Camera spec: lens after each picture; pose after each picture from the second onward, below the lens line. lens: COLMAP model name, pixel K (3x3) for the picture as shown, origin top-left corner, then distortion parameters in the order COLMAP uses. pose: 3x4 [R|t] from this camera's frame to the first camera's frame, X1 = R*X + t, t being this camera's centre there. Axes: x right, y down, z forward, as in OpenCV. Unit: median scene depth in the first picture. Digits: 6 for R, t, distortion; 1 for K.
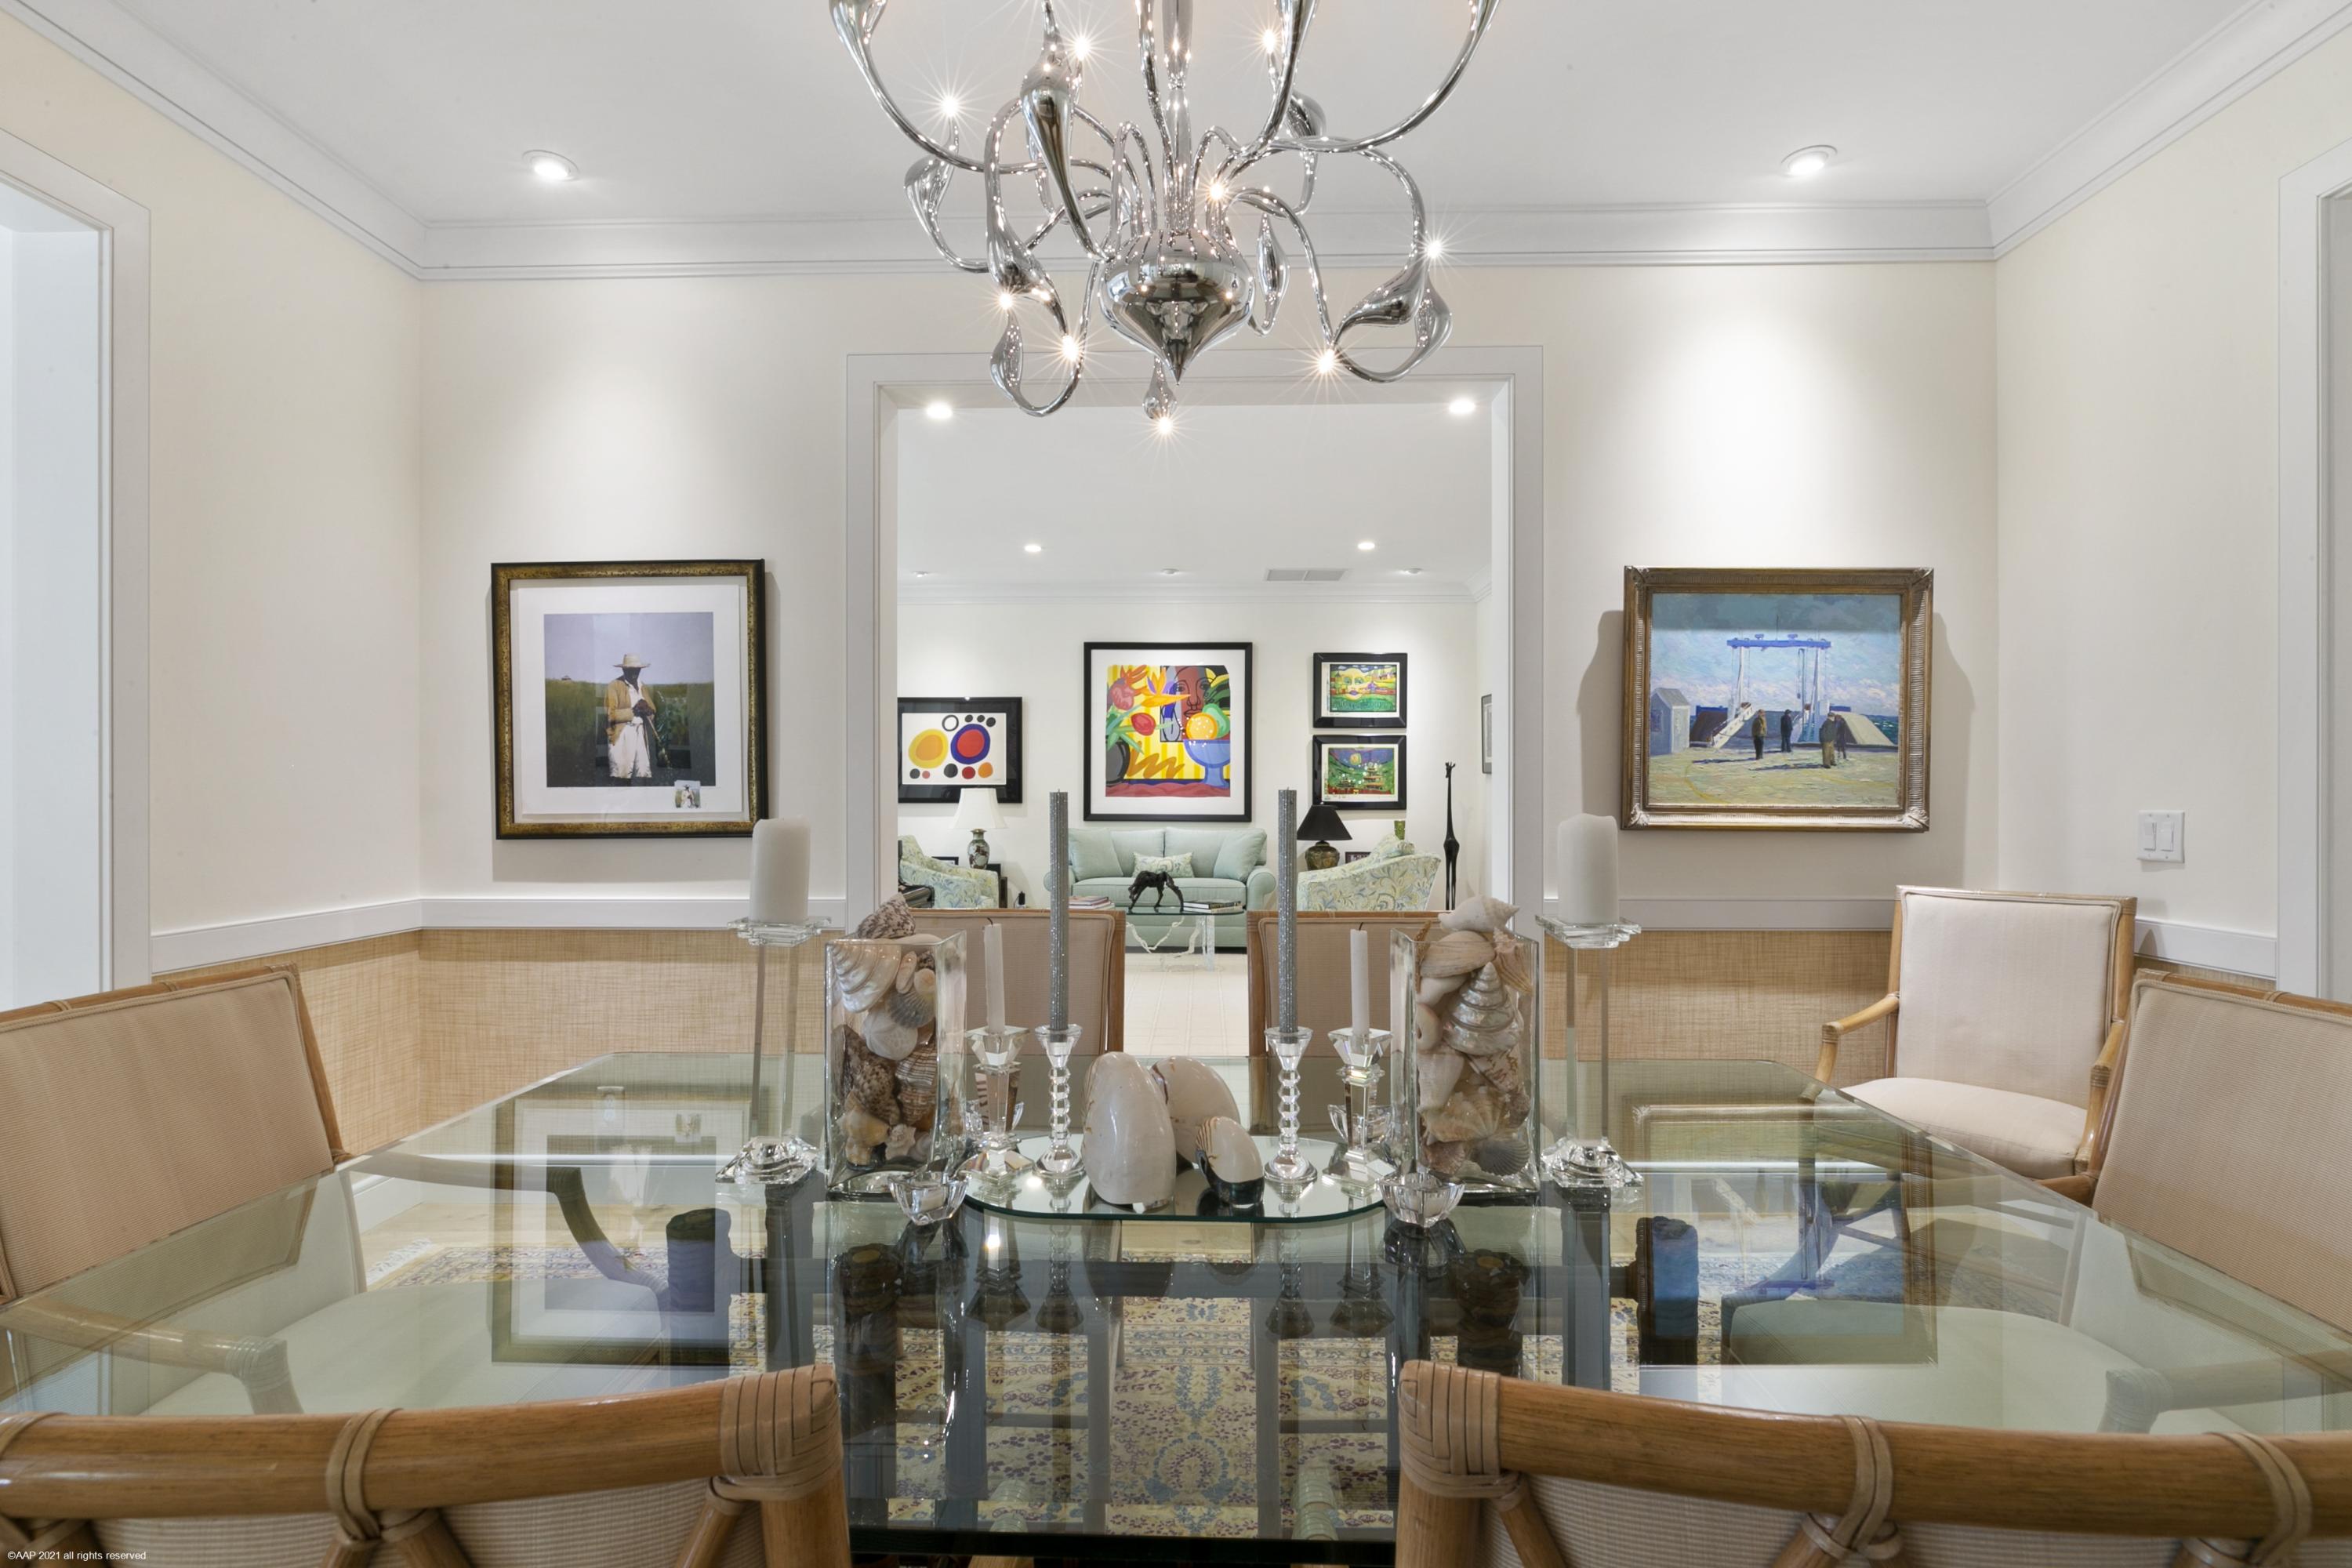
lens RADIAL K [[1111.4, 0, 1173.1], [0, 1111.4, 794.3], [0, 0, 1]] dist [-0.000126, 0.000174]
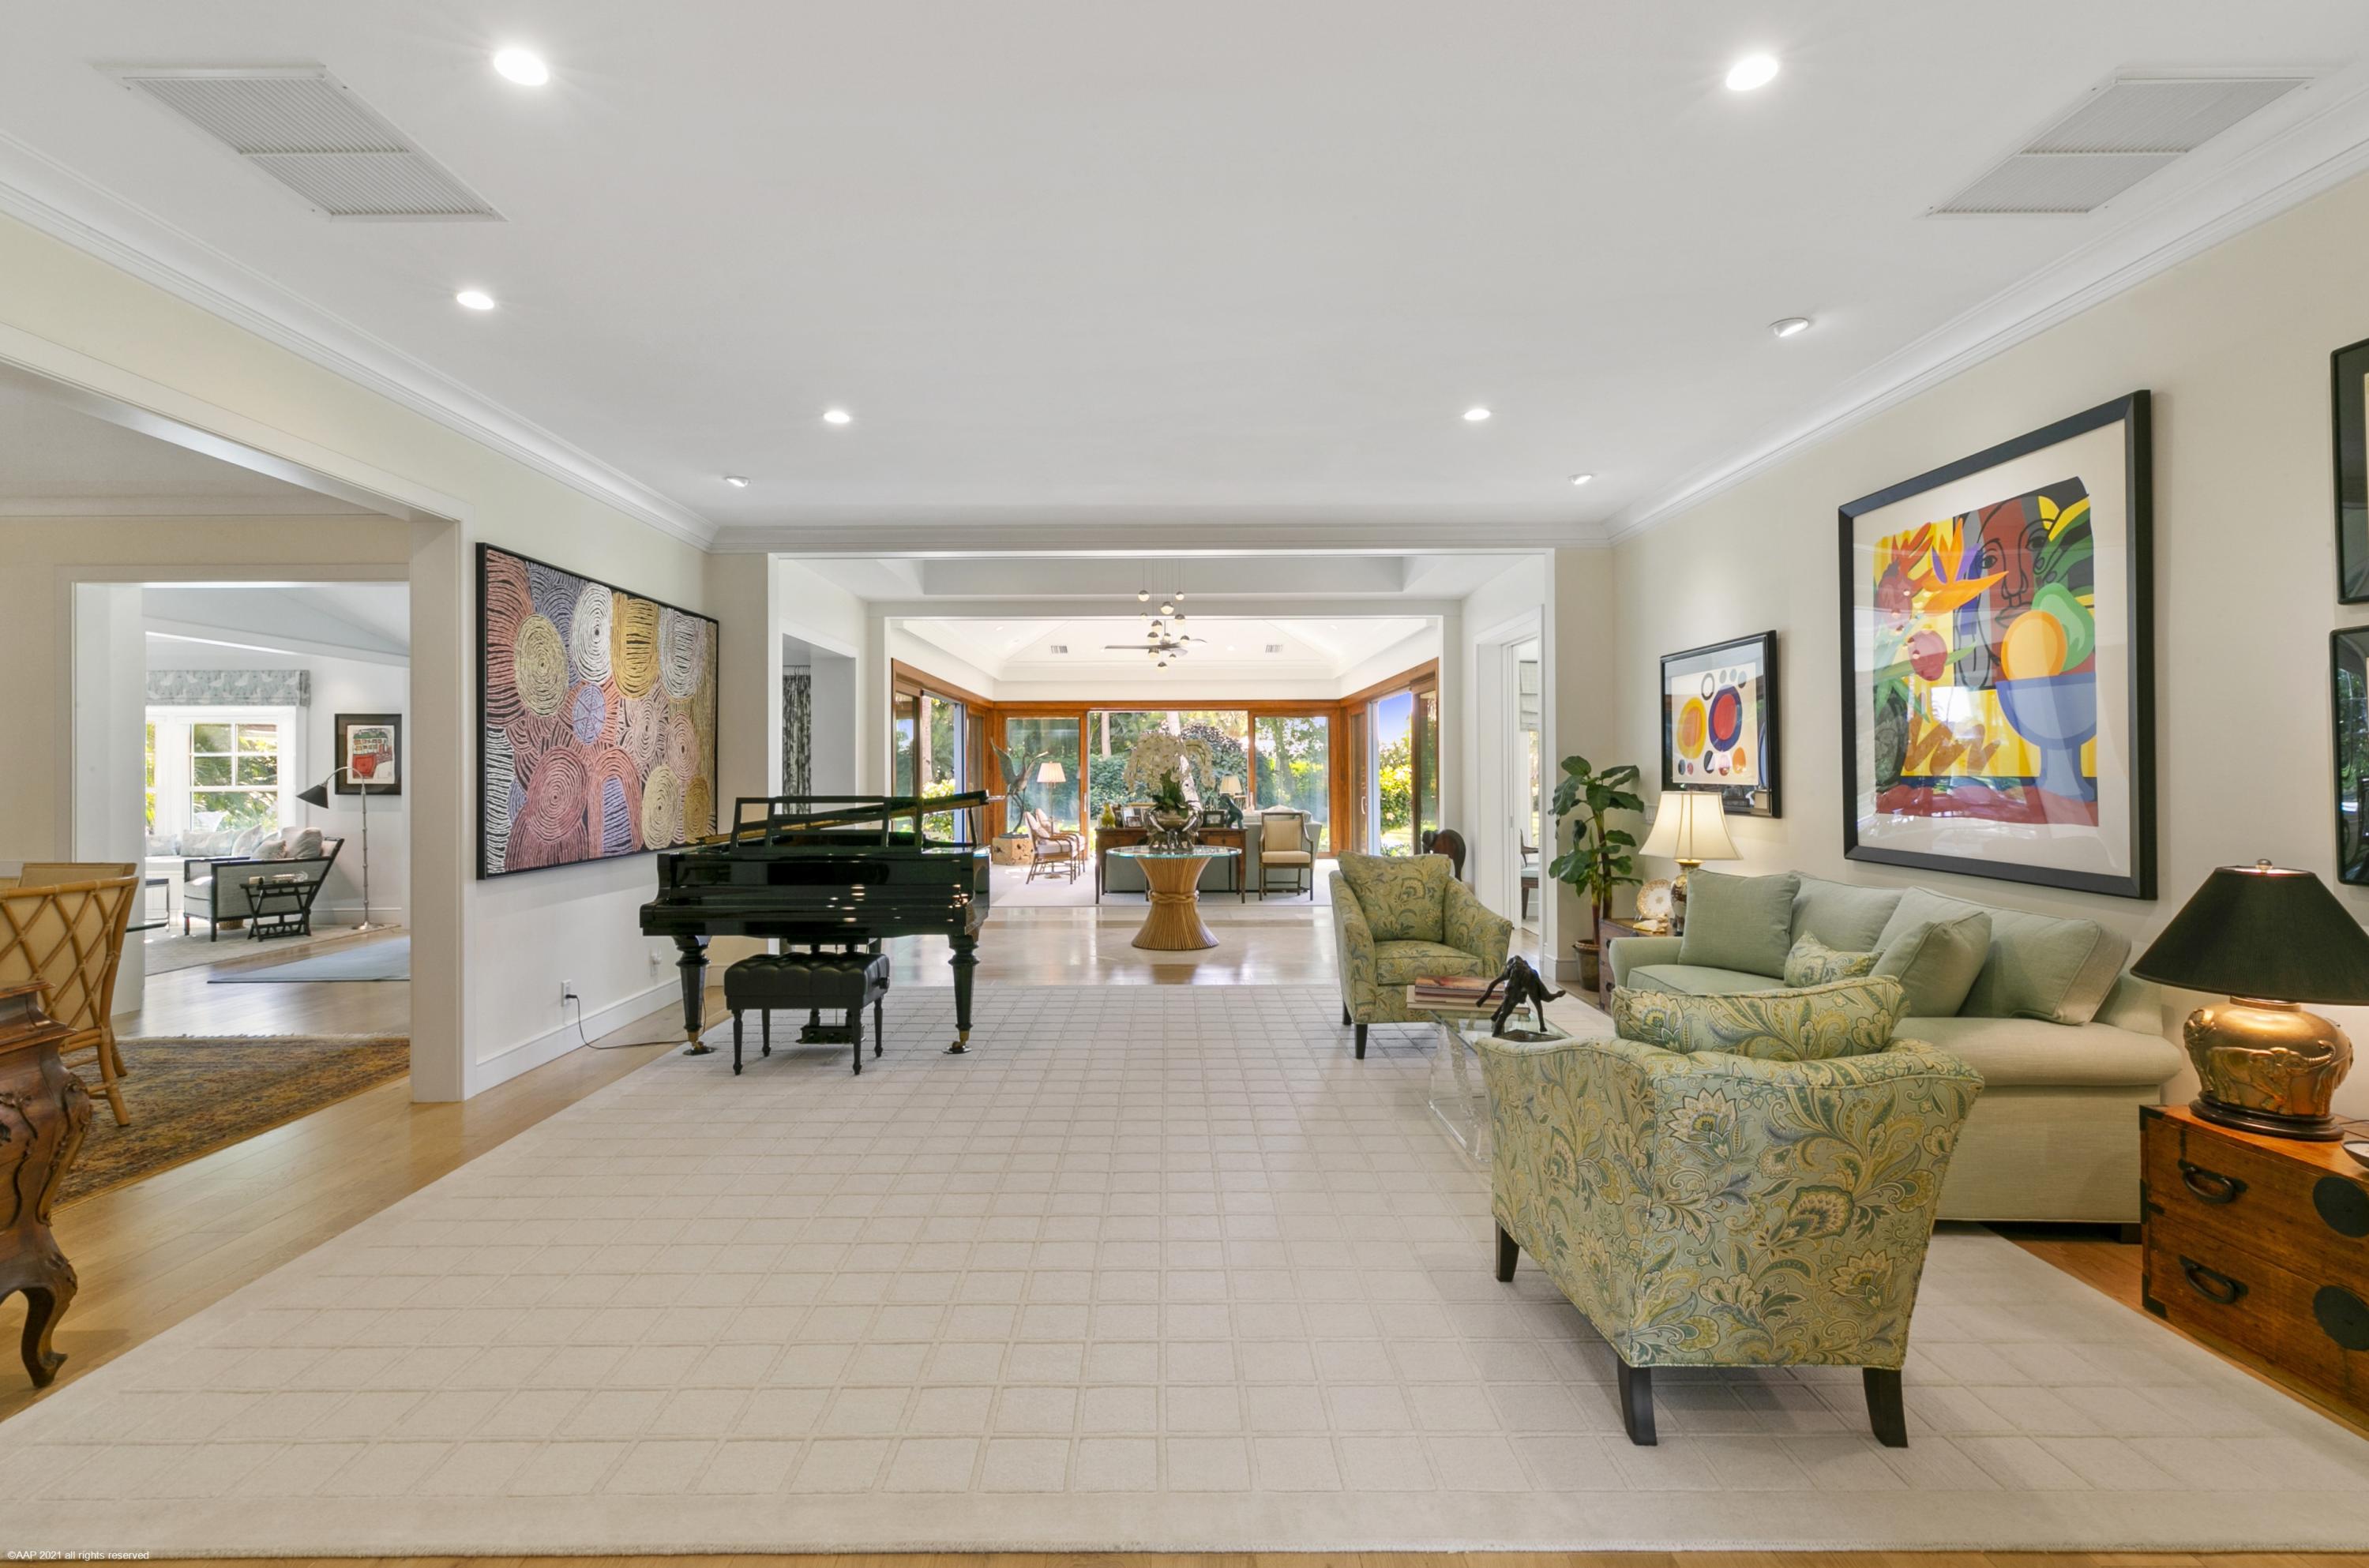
lens RADIAL K [[1061.6, 0, 1184.5], [0, 1061.6, 784.0], [0, 0, 1]] dist [-0.001082, -0.000239]
pose [[0.041216, 0.009134, -0.999108, 0.406034], [0.000911, 0.999957, 0.009179, -0.015634], [0.999150, -0.001289, 0.041206, 0.704241]]
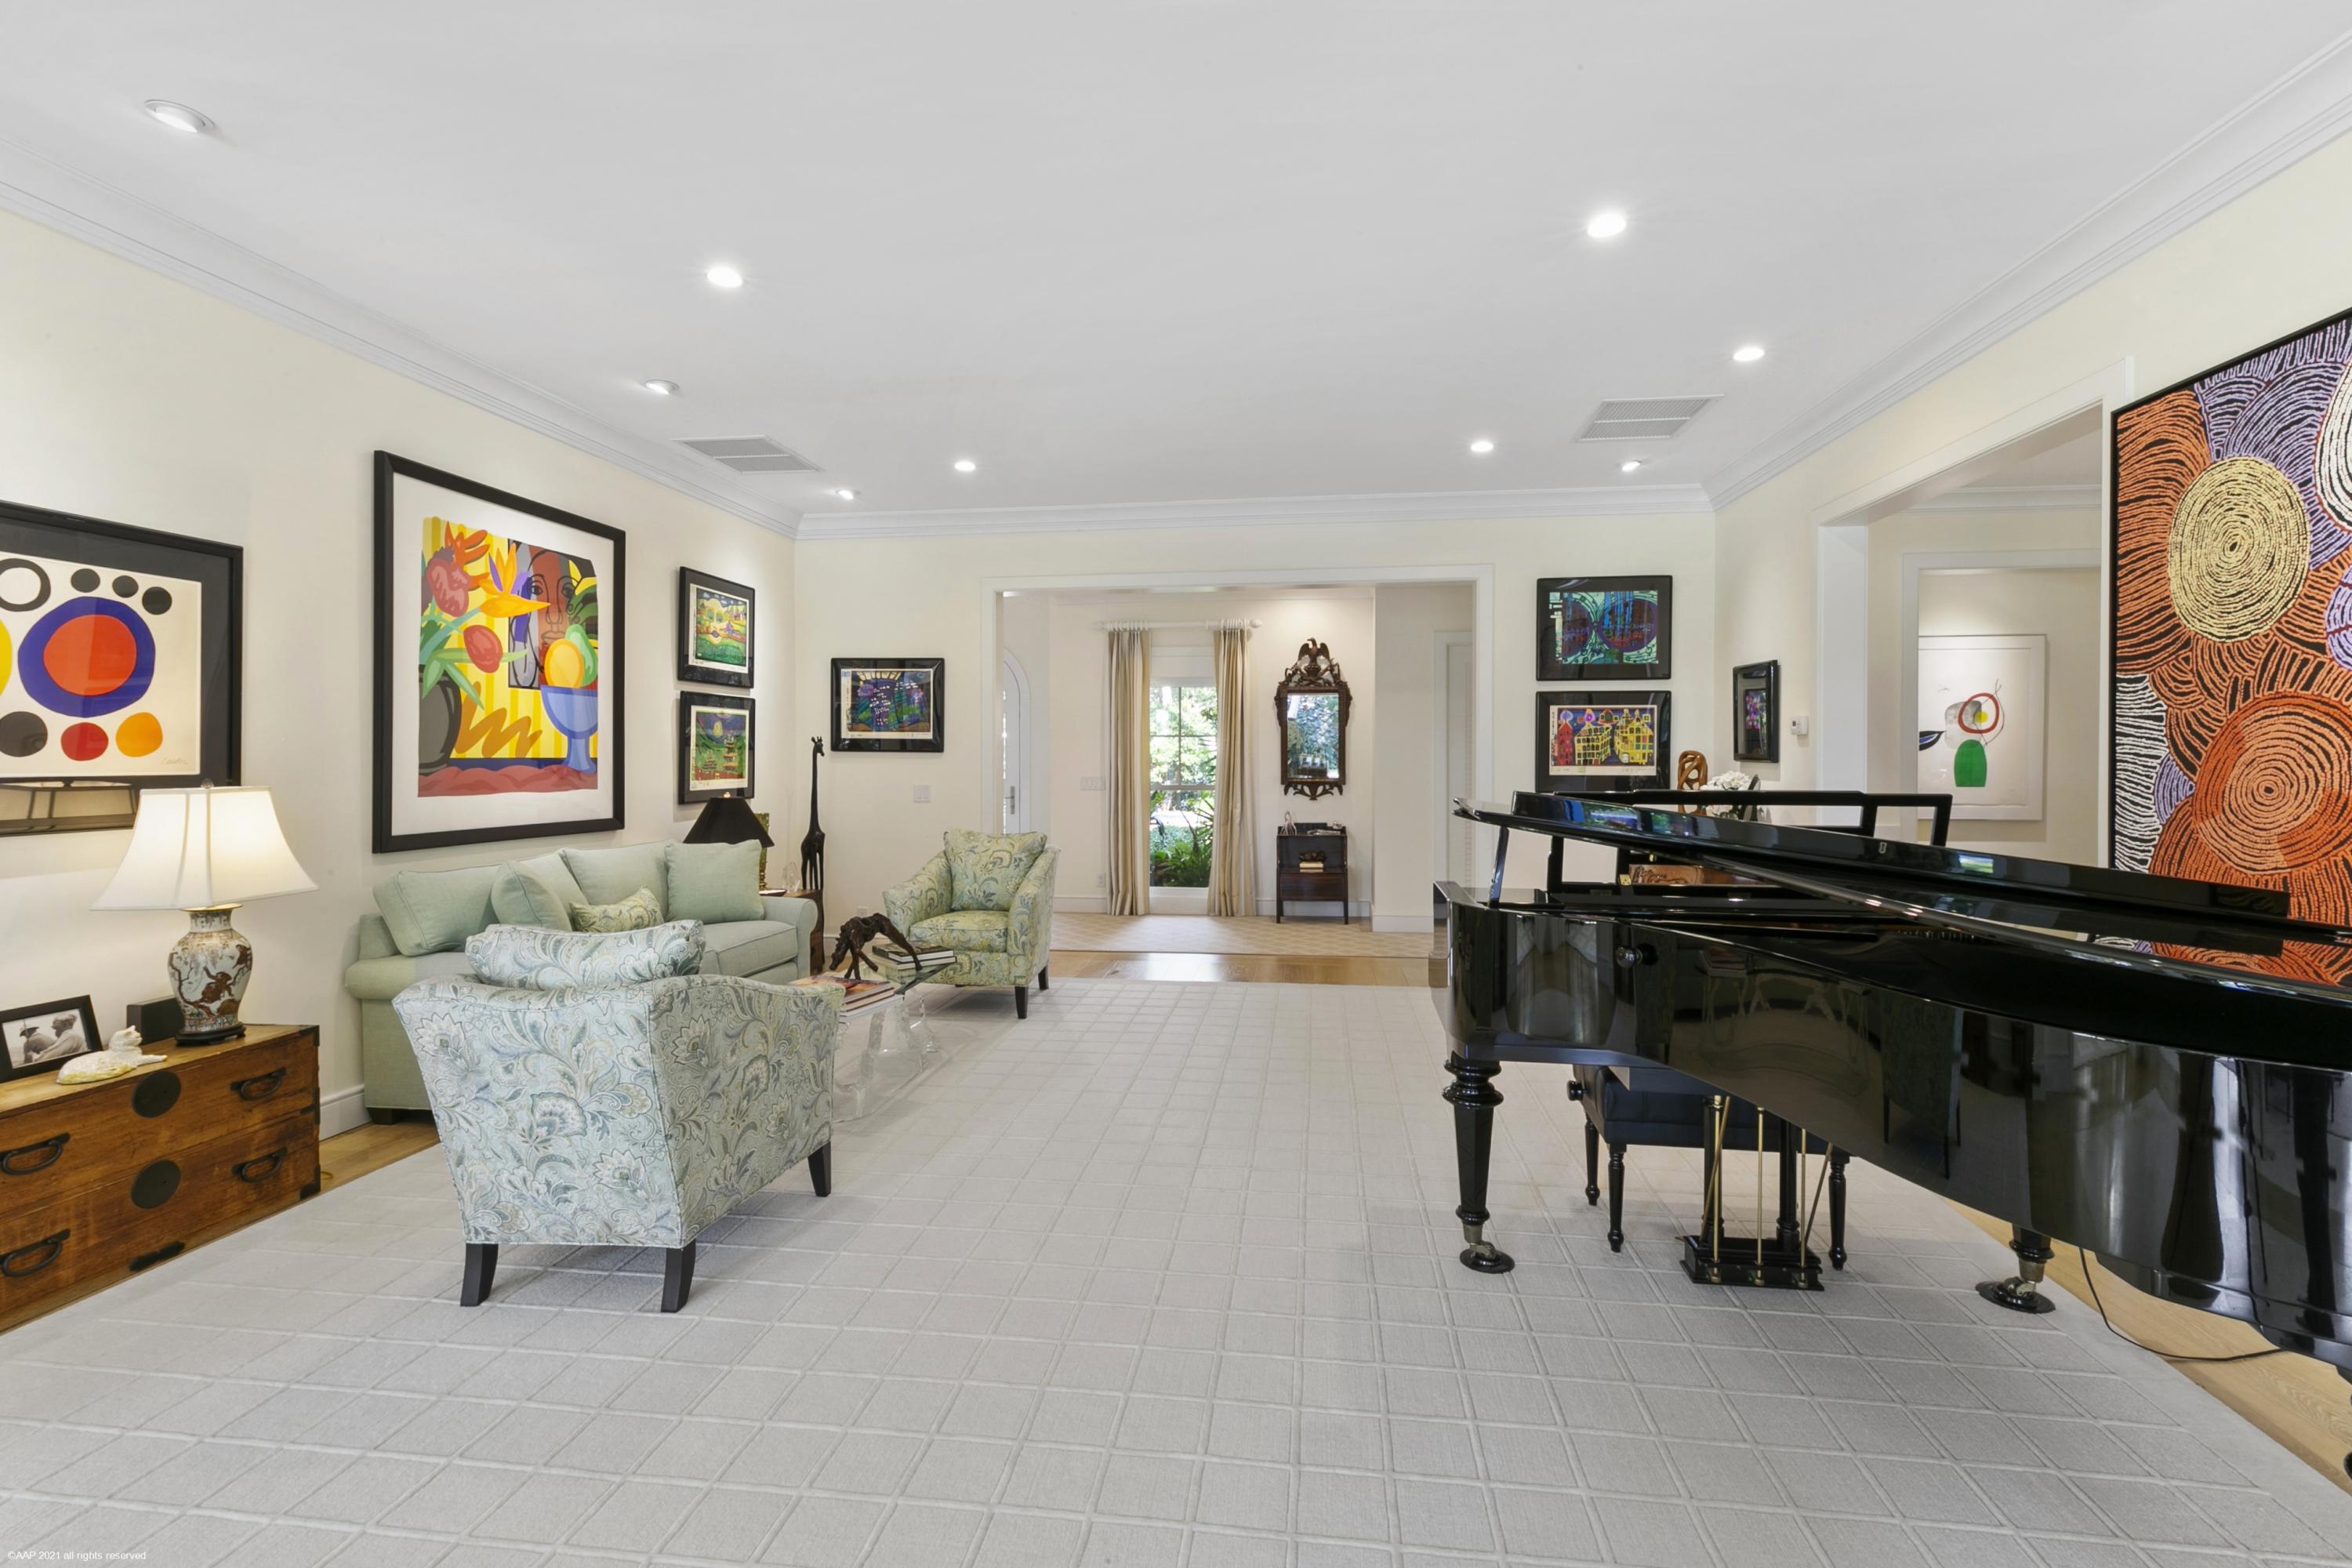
lens RADIAL K [[1065.1, 0, 1172.2], [0, 1065.1, 777.0], [0, 0, 1]] dist [0.000667, 0.000251]
pose [[0.101267, -0.021061, 0.994636, -0.490578], [0.004140, 0.999776, 0.020748, -0.014593], [-0.994851, 0.002017, 0.101331, 0.664930]]
